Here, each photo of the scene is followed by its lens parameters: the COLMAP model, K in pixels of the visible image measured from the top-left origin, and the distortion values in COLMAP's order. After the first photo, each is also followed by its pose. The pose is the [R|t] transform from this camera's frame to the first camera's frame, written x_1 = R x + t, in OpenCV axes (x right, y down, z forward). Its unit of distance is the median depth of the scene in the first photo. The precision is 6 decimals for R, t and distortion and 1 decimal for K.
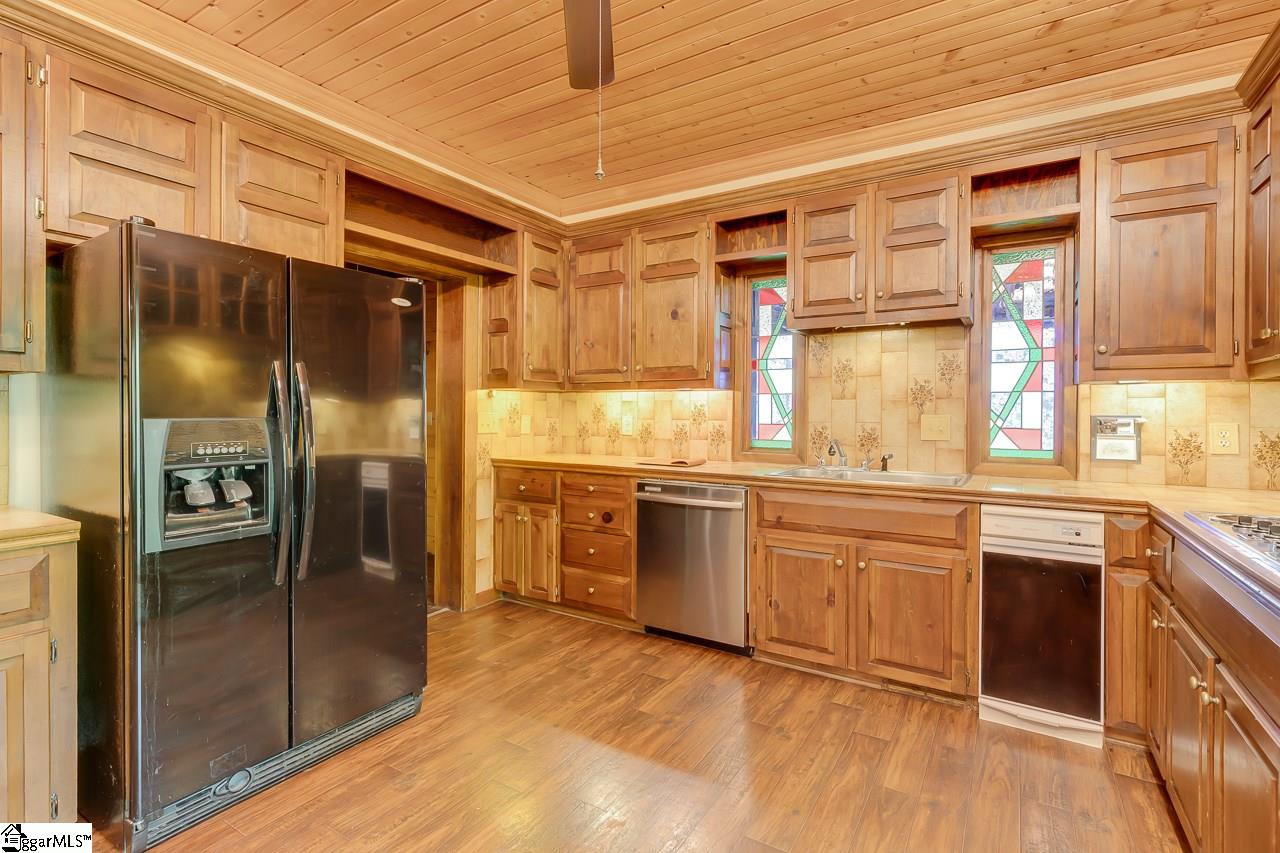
lens RADIAL K [[587.5, 0, 664.8], [0, 587.5, 413.7], [0, 0, 1]] dist [0.004098, 0.000297]
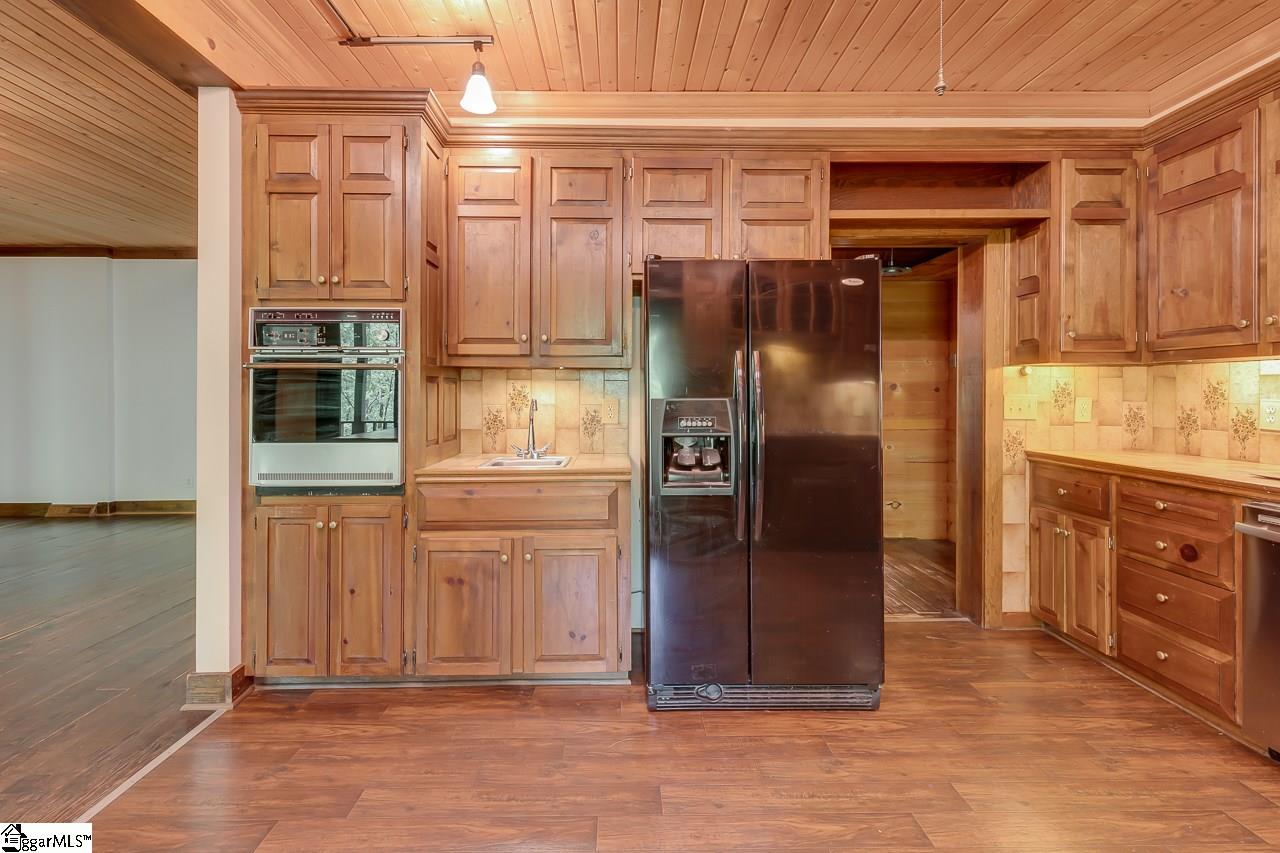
lens RADIAL K [[616.3, 0, 624.0], [0, 616.3, 392.7], [0, 0, 1]] dist [0.003316, -0.000418]
pose [[0.514198, -0.004369, -0.857660, 0.170284], [-0.000811, 0.999984, -0.005580, 0.001317], [0.857671, 0.003565, 0.514186, 0.099344]]
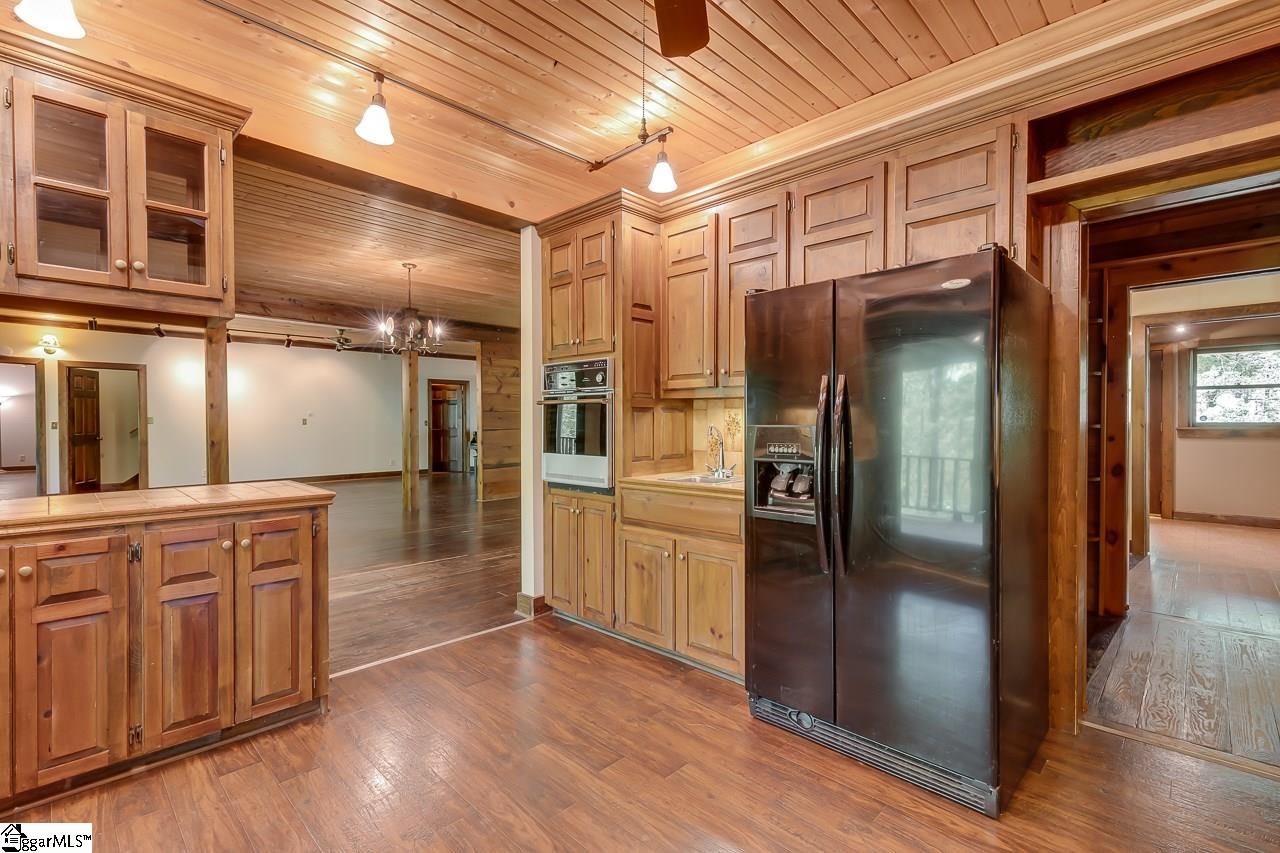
lens RADIAL K [[576.6, 0, 602.4], [0, 576.6, 429.2], [0, 0, 1]] dist [-0.001967, -0.000271]
pose [[-0.270800, 0.012256, -0.962558, 0.314903], [-0.001446, 0.999913, 0.013138, 0.000106], [0.962635, 0.004950, -0.270758, 0.531499]]
